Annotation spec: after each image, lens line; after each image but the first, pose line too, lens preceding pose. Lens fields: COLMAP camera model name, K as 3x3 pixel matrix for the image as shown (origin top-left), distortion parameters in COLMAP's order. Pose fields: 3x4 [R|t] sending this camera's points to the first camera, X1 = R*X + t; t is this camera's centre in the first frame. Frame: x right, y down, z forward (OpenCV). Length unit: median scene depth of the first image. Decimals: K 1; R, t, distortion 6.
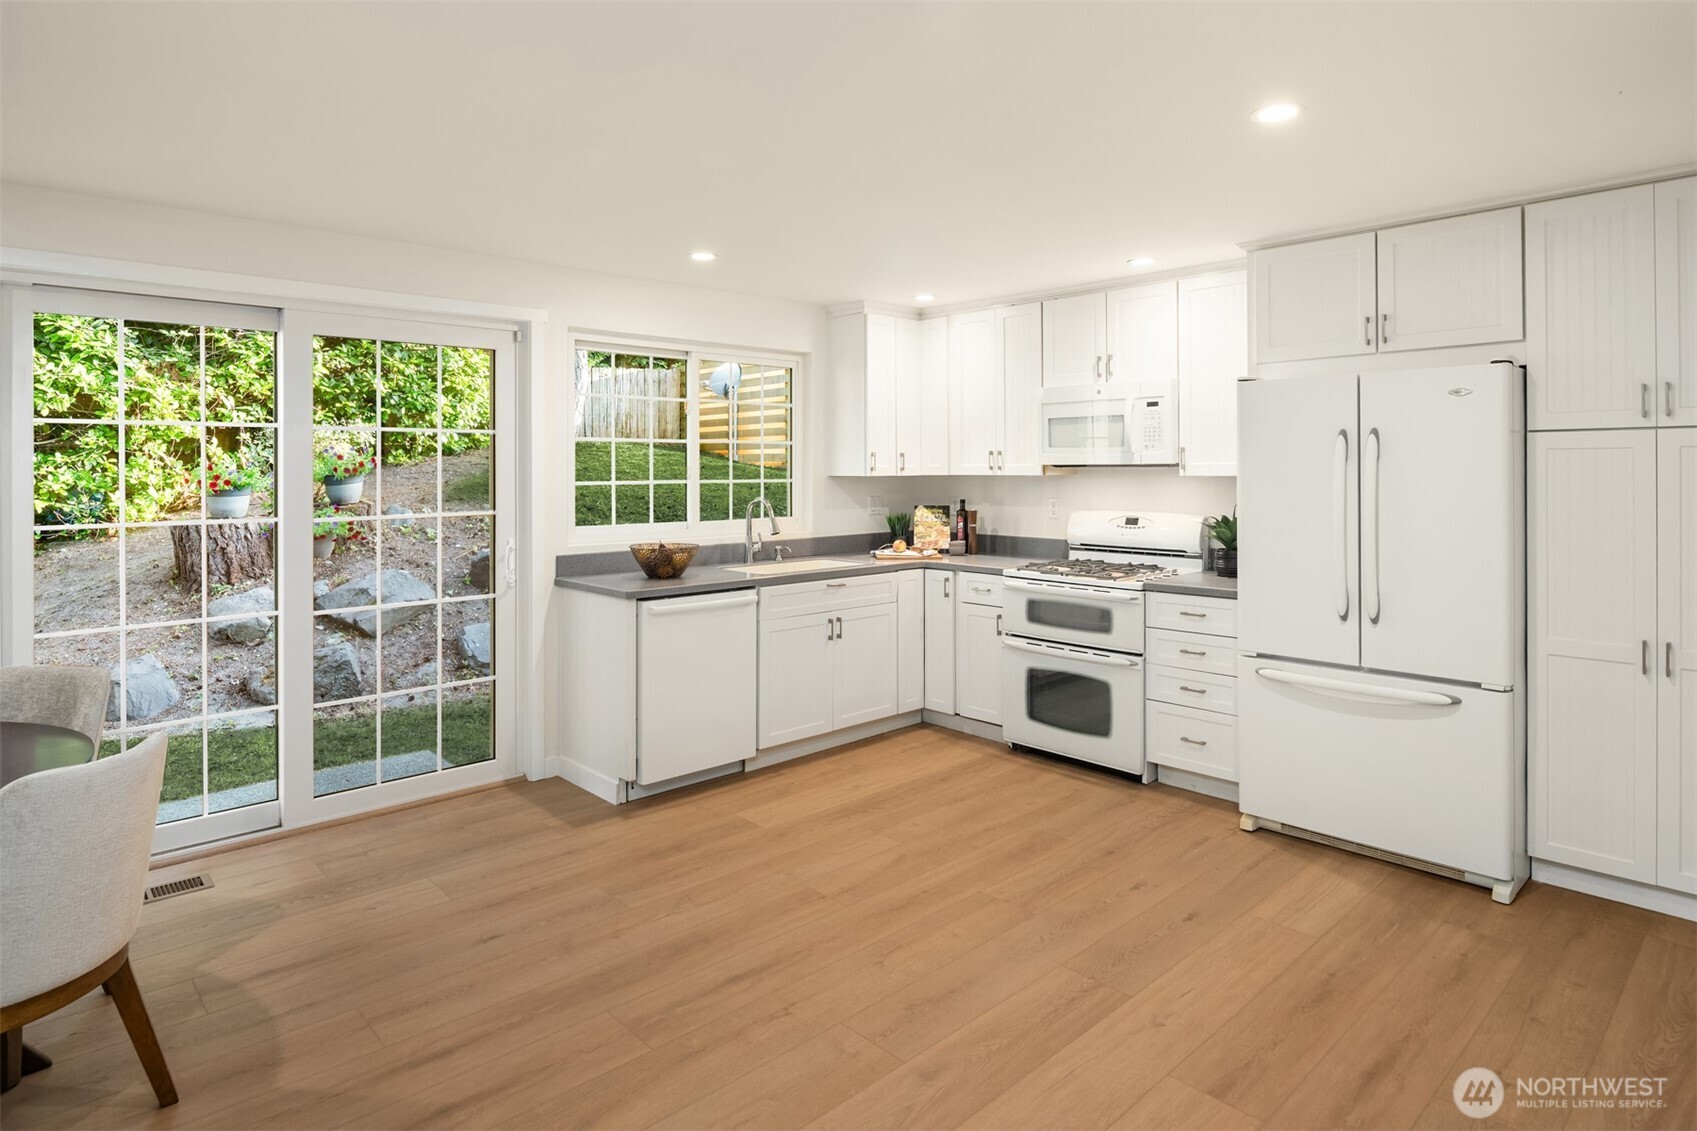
lens RADIAL K [[942.4, 0, 855.9], [0, 942.4, 467.2], [0, 0, 1]] dist [-0.002490, -0.002364]
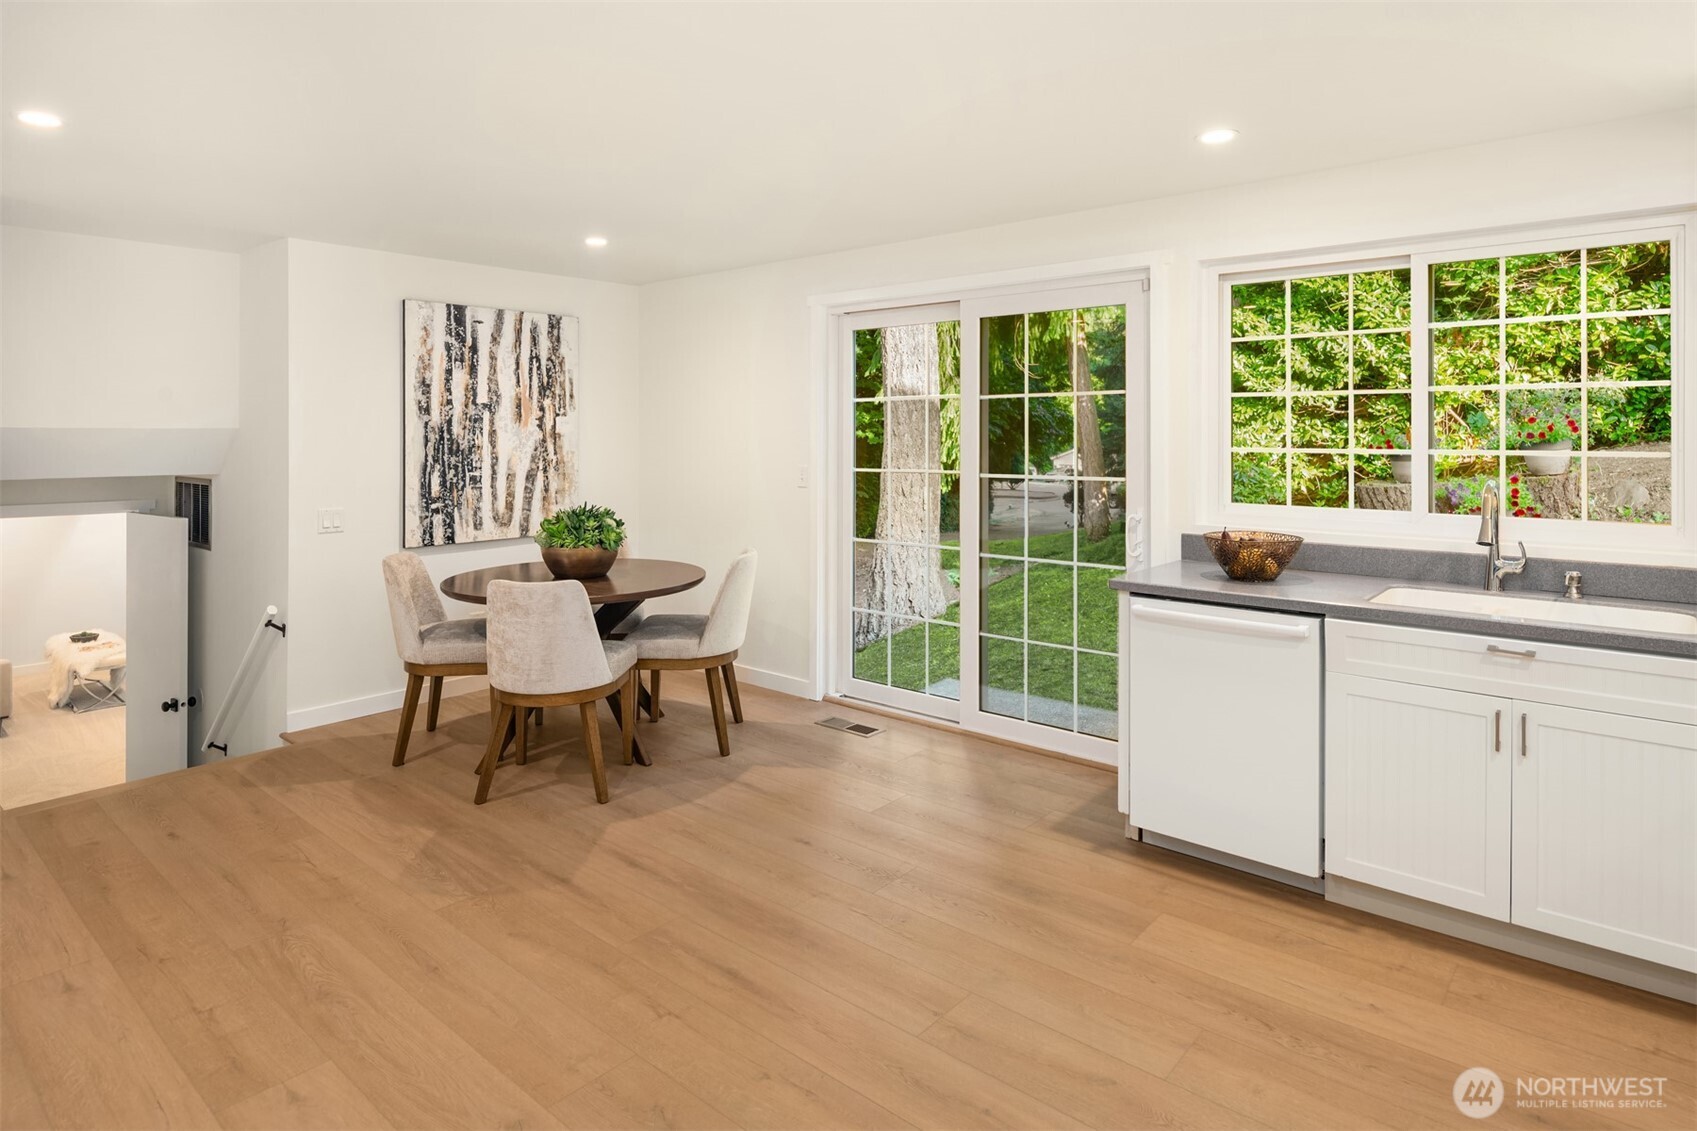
lens RADIAL K [[942.4, 0, 869.4], [0, 942.4, 431.1], [0, 0, 1]] dist [-0.002490, -0.002364]
pose [[0.114841, -0.001514, -0.993383, 0.537308], [-0.000853, 0.999998, -0.001623, 0.002767], [0.993383, 0.001034, 0.114840, 0.673551]]
